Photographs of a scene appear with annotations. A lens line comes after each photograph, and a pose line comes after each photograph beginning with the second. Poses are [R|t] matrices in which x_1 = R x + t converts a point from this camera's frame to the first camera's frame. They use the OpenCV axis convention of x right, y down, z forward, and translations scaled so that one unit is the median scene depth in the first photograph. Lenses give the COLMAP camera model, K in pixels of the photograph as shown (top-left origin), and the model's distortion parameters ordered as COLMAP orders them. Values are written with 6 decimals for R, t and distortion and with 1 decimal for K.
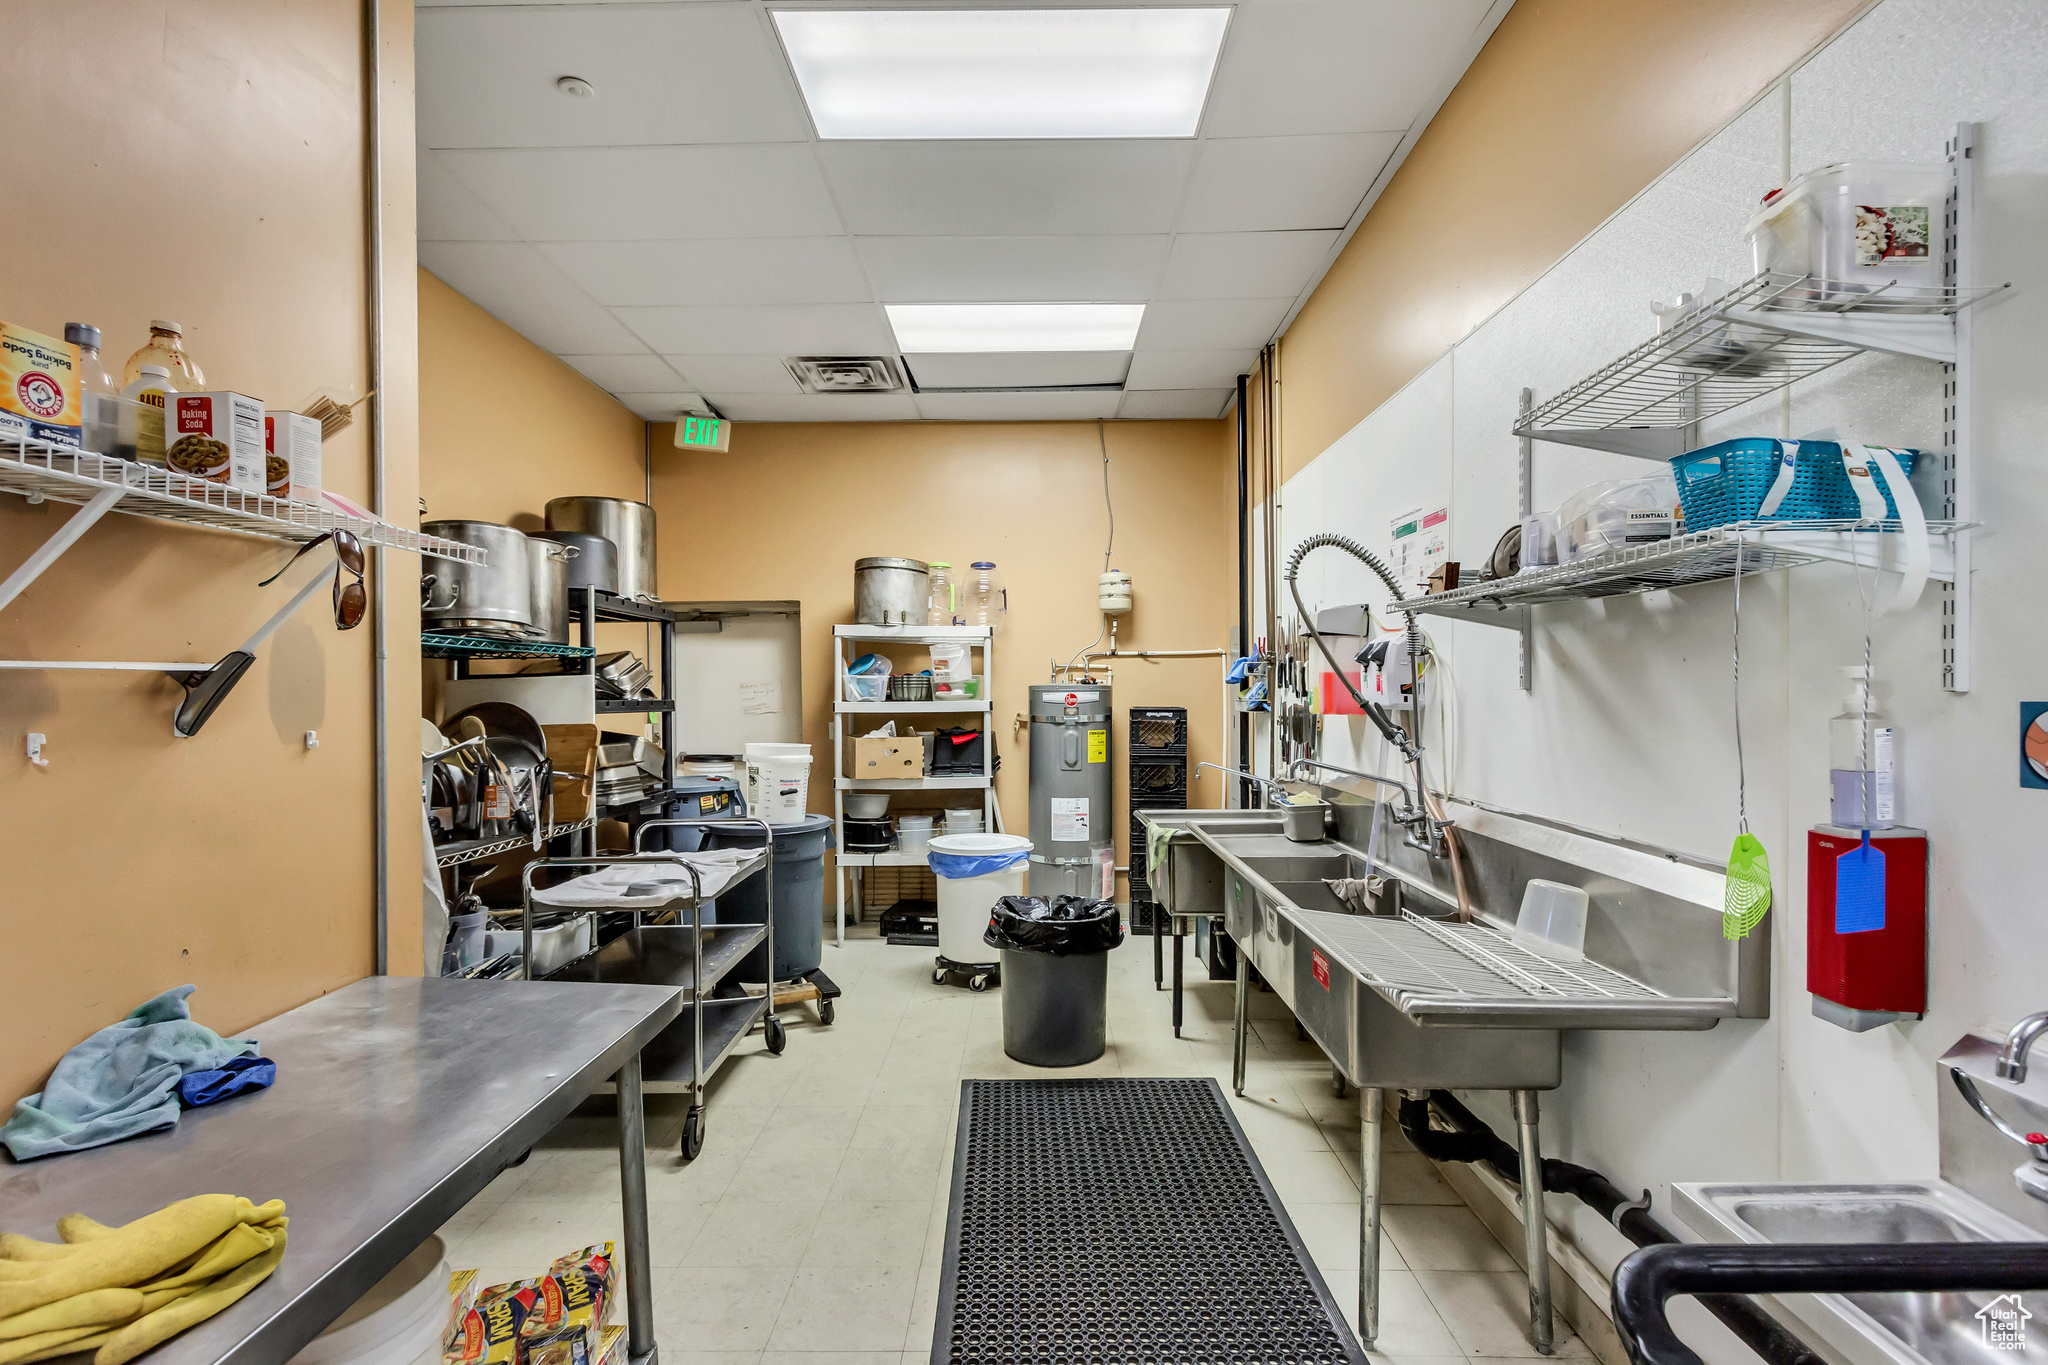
lens RADIAL K [[948.9, 0, 1018.1], [0, 948.9, 696.7], [0, 0, 1]] dist [0.005563, 0.000147]
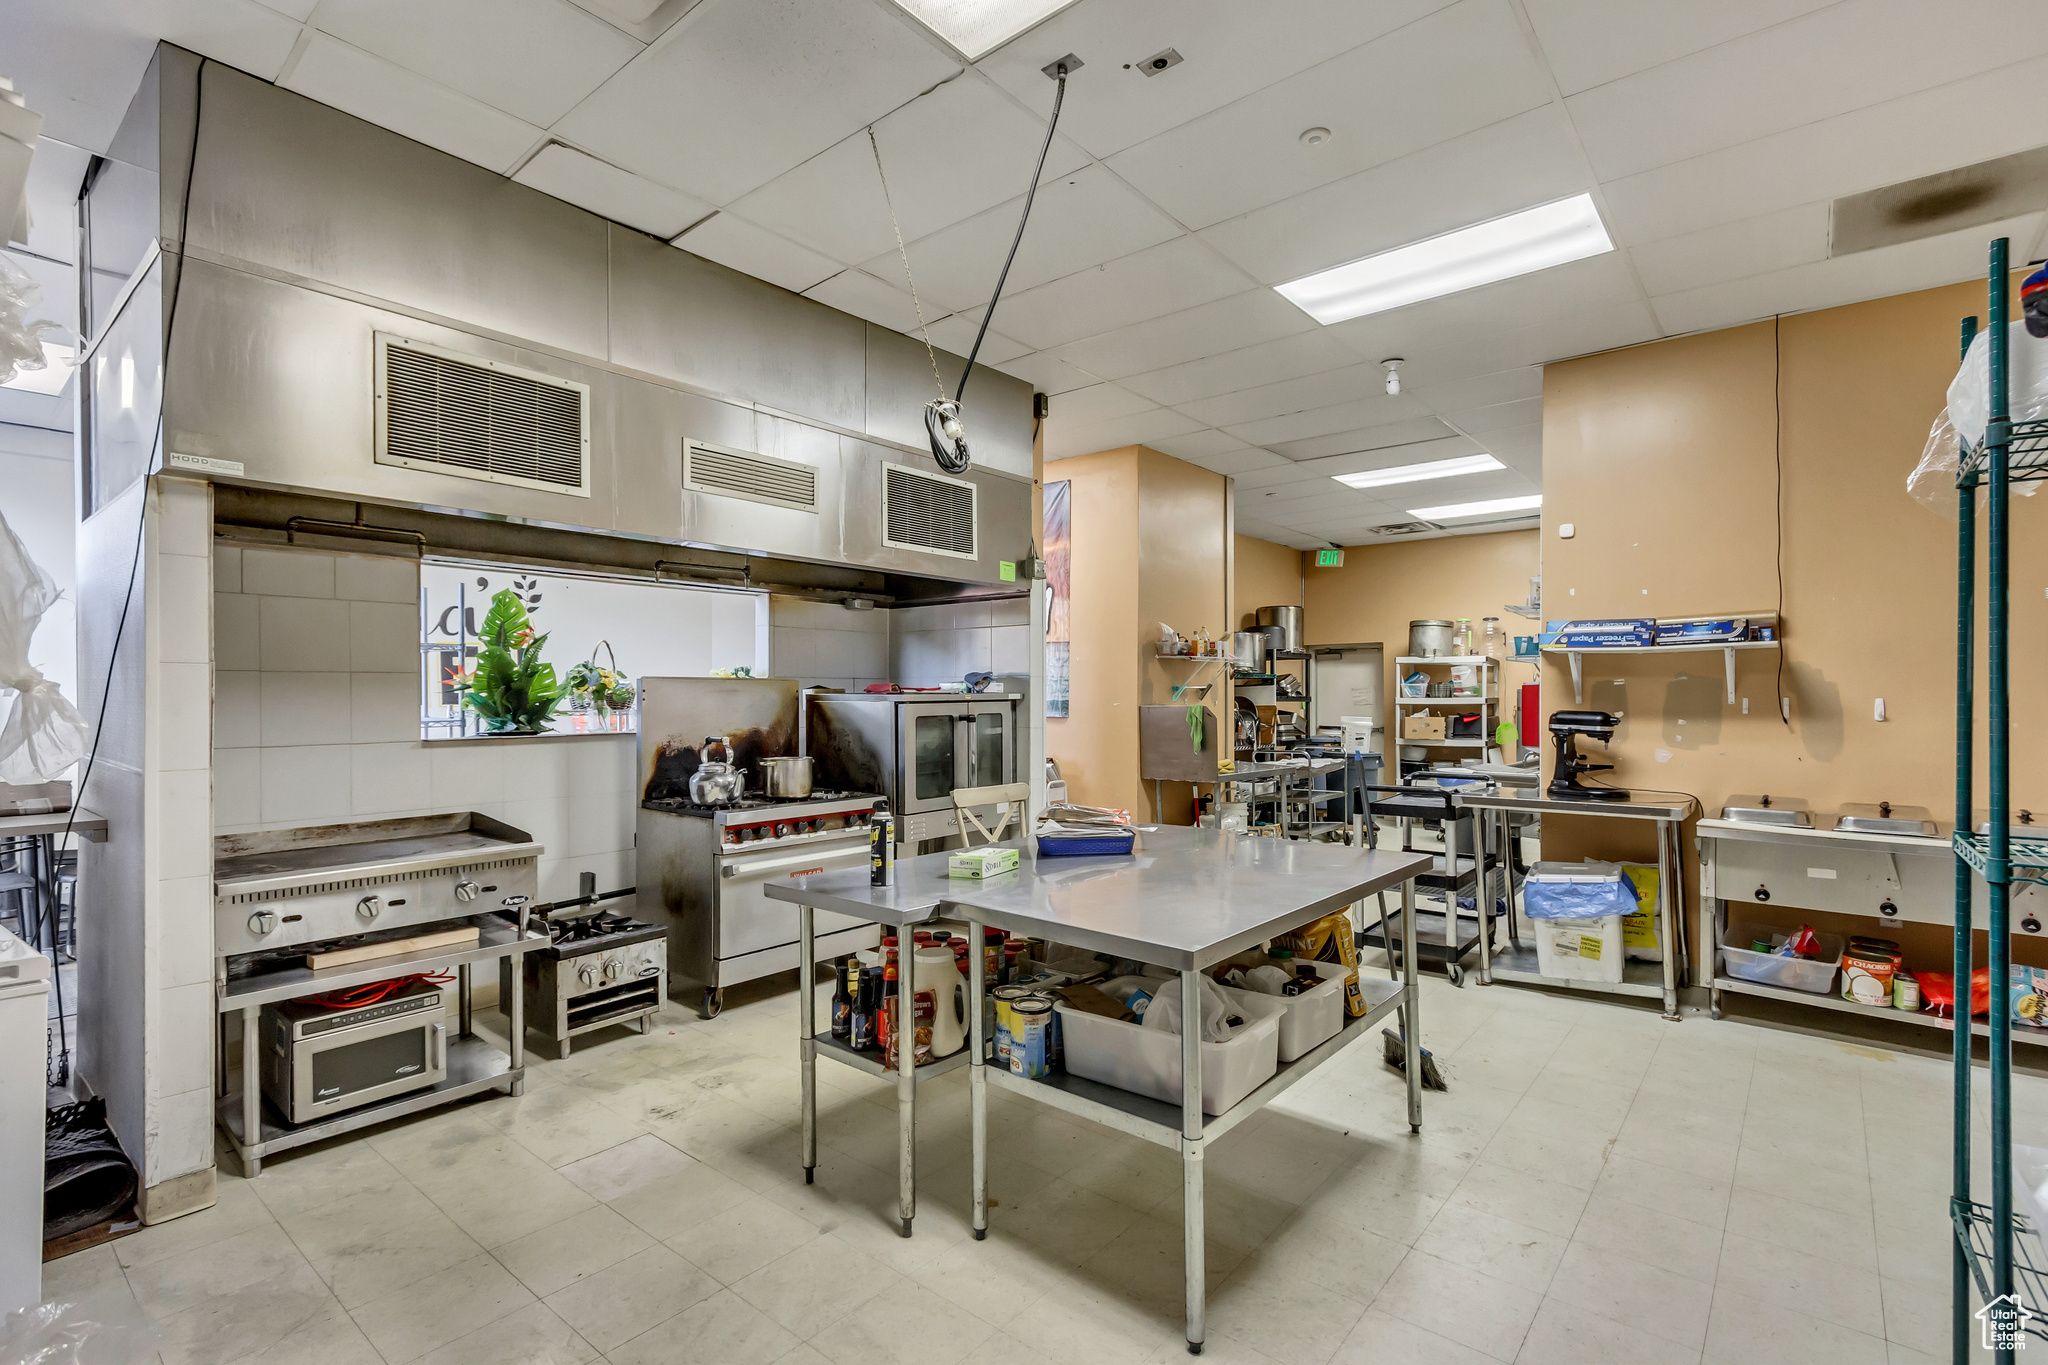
lens RADIAL K [[948.9, 0, 1023.4], [0, 948.9, 689.7], [0, 0, 1]] dist [0.005563, 0.000147]
pose [[0.776692, -0.000932, -0.629880, 0.421303], [-0.004519, 0.999965, -0.007052, 0.005557], [0.629865, 0.008324, 0.776660, -0.934963]]
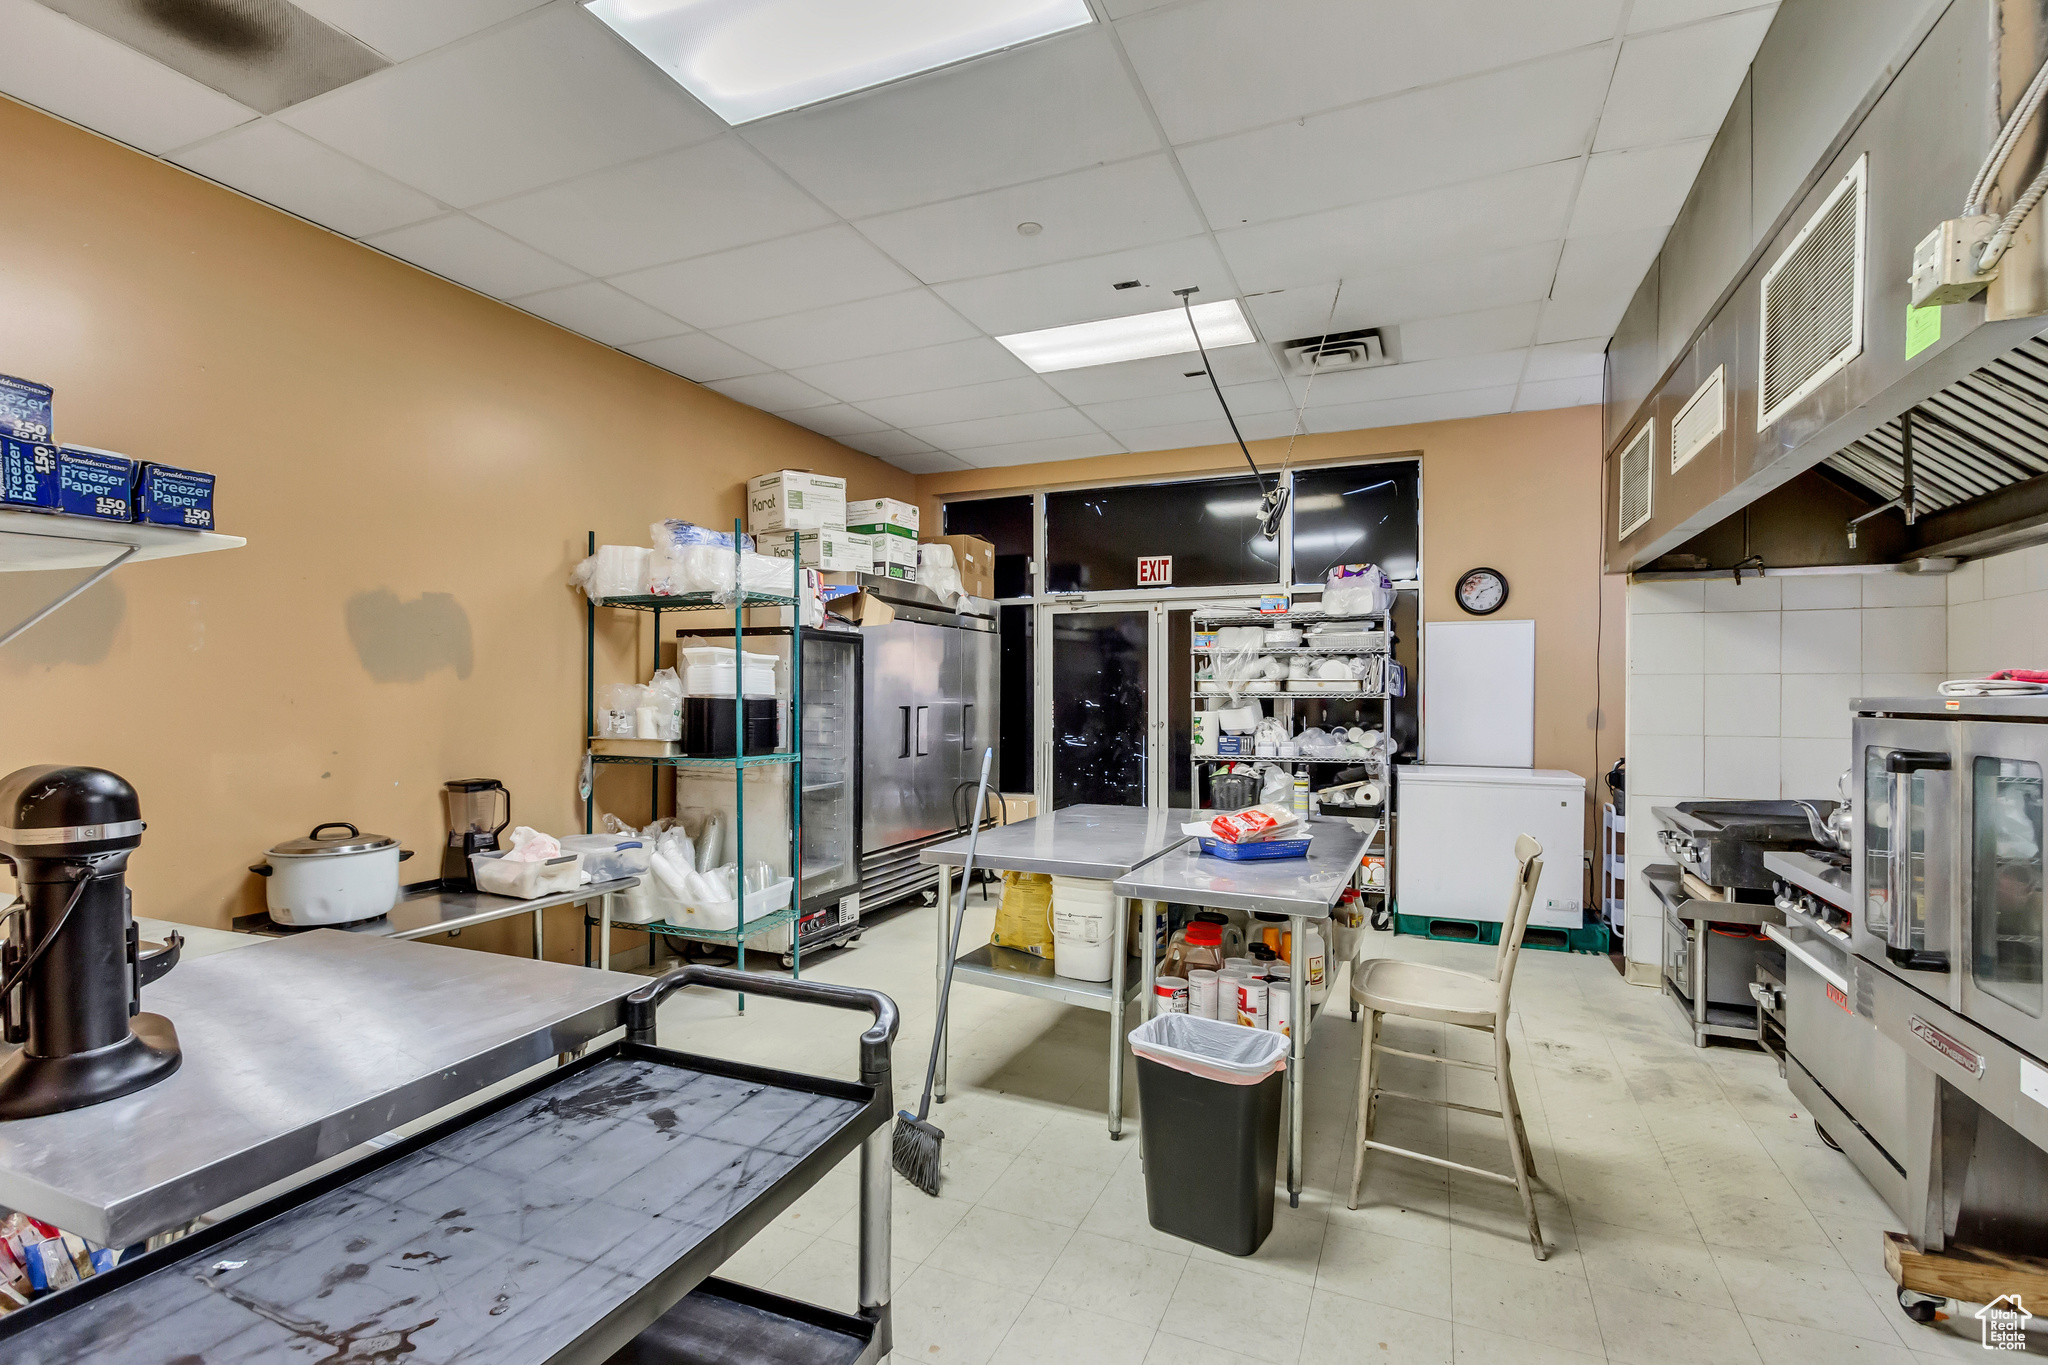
lens RADIAL K [[948.9, 0, 1024.3], [0, 948.9, 688.1], [0, 0, 1]] dist [0.005563, 0.000147]
pose [[-0.922730, -0.000633, 0.385446, -0.318174], [0.002482, 0.999968, 0.007585, -0.003071], [-0.385438, 0.007956, -0.922699, 0.839071]]
